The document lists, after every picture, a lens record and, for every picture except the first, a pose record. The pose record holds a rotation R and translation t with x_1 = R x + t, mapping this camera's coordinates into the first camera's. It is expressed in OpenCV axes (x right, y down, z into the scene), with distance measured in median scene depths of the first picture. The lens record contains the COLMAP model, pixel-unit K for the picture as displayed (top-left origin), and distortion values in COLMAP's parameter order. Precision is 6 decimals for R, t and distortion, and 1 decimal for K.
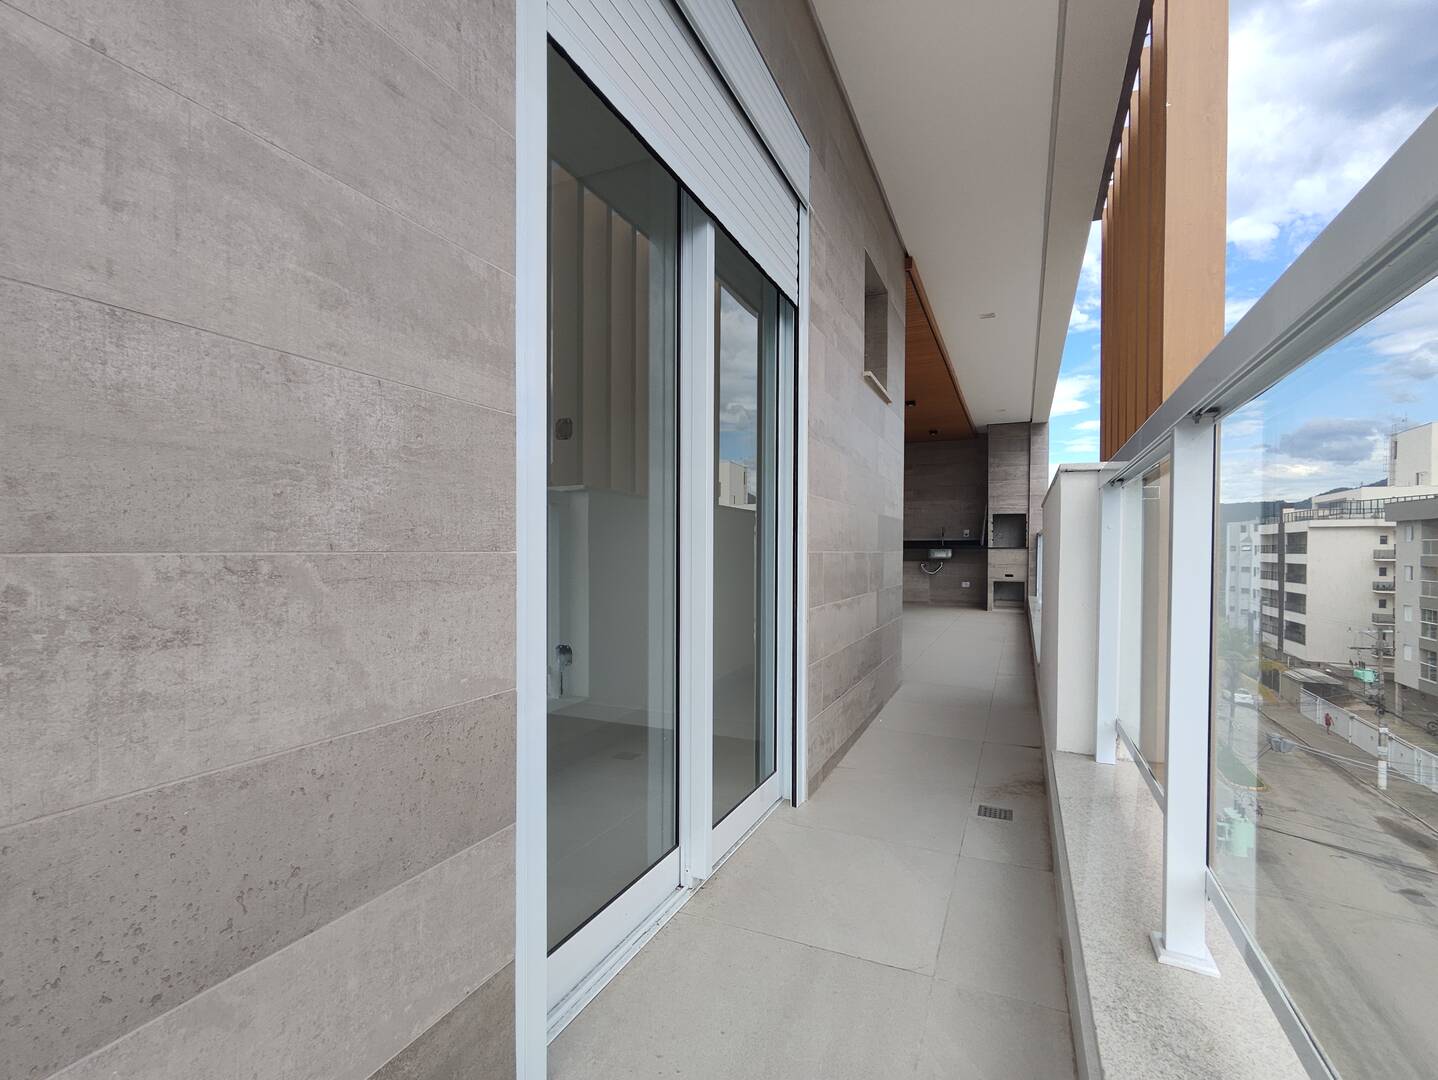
lens RADIAL K [[658.5, 0, 725.8], [0, 658.5, 546.3], [0, 0, 1]] dist [-0.008556, 0.010857]
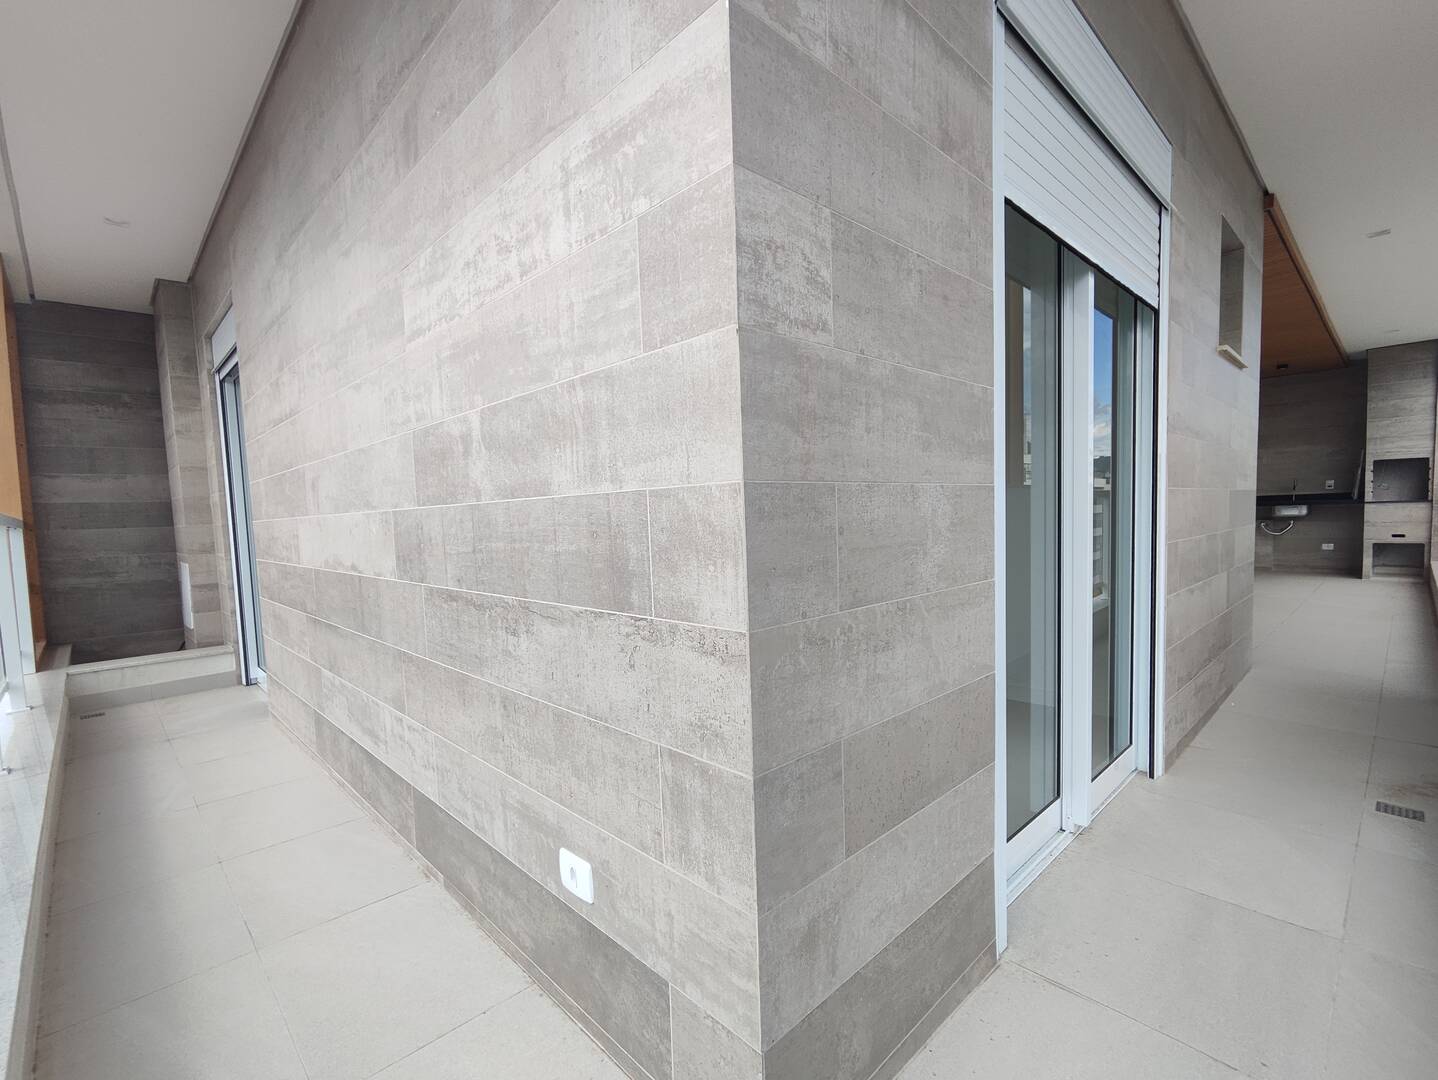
lens RADIAL K [[658.5, 0, 725.8], [0, 658.5, 546.3], [0, 0, 1]] dist [-0.008556, 0.010857]
pose [[0.927951, -0.011997, -0.372508, -0.133436], [0.035110, 0.997851, 0.055327, -0.066589], [0.371044, -0.064420, 0.926378, -0.227457]]
